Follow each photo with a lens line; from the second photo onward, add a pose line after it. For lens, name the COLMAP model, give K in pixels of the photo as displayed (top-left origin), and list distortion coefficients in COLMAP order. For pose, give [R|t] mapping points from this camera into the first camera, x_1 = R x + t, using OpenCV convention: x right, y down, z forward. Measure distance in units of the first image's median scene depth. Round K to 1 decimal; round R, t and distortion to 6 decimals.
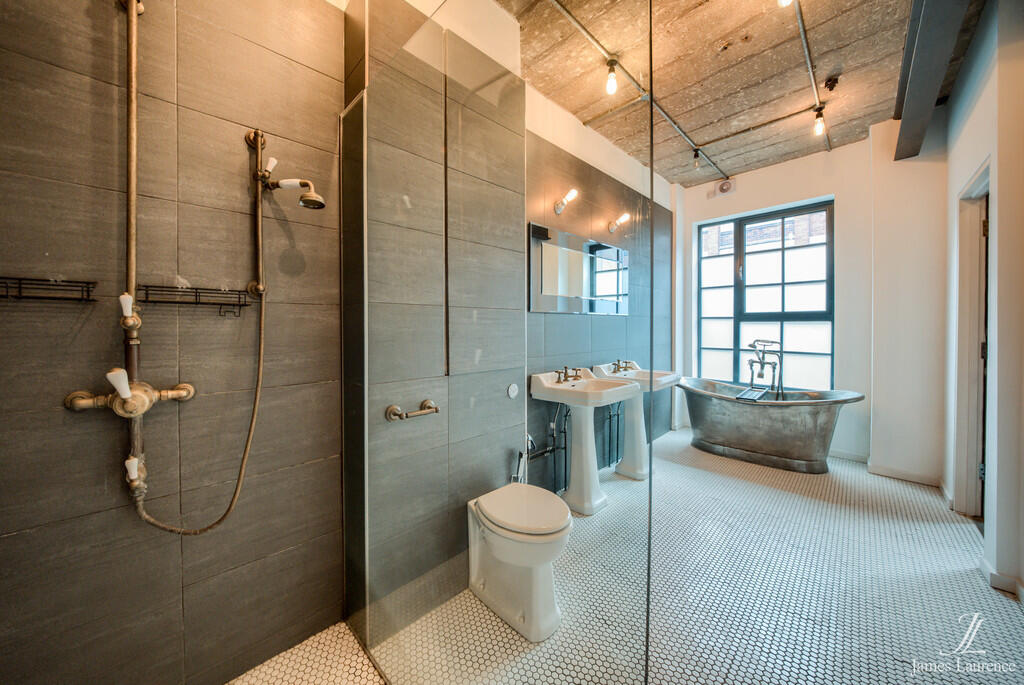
lens RADIAL K [[350.1, 0, 509.1], [0, 350.1, 331.6], [0, 0, 1]] dist [-0.020353, 0.004681]
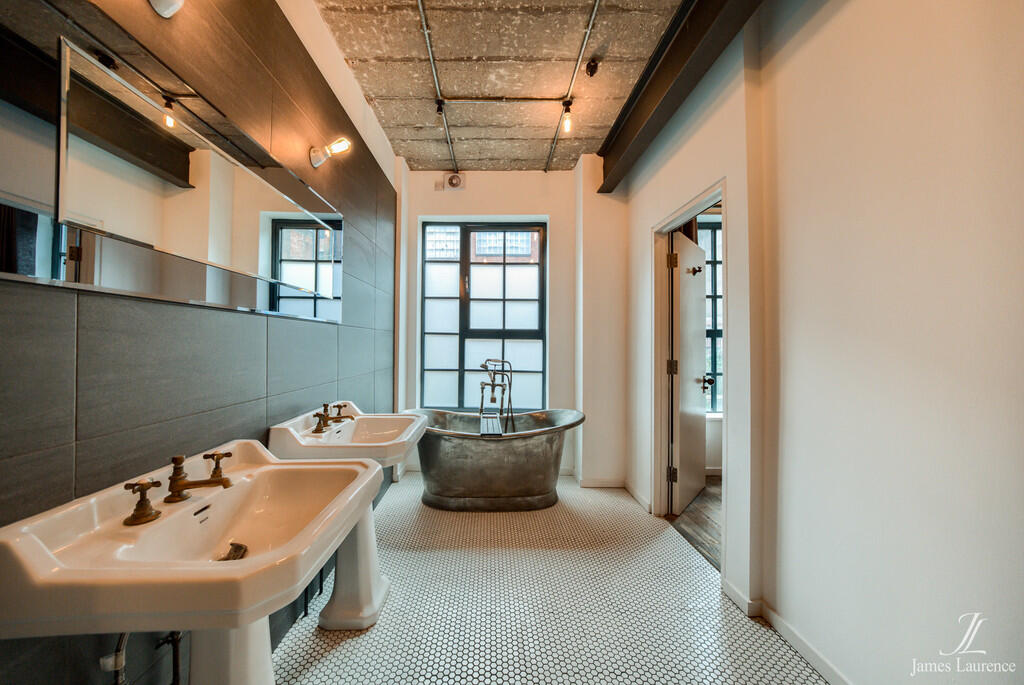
lens RADIAL K [[344.4, 0, 492.0], [0, 344.4, 339.3], [0, 0, 1]] dist [-0.010979, 0.002330]
pose [[0.699232, 0.018019, 0.714668, 0.105304], [0.000683, 0.999665, -0.025873, -0.004788], [-0.714894, 0.018579, 0.698986, 0.414879]]
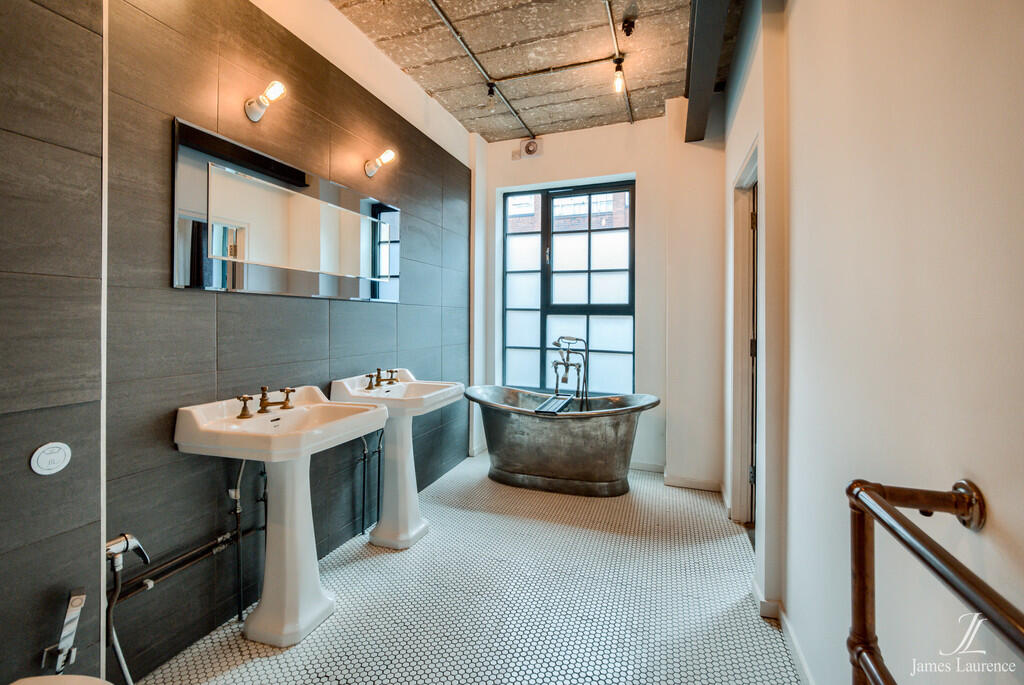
lens RADIAL K [[436.4, 0, 507.9], [0, 436.4, 320.8], [0, 0, 1]] dist [0.000547, -0.000163]
pose [[0.899895, 0.008347, 0.436028, 0.160944], [-0.003511, 0.999923, -0.011895, -0.001546], [-0.436093, 0.009173, 0.899855, 0.133919]]
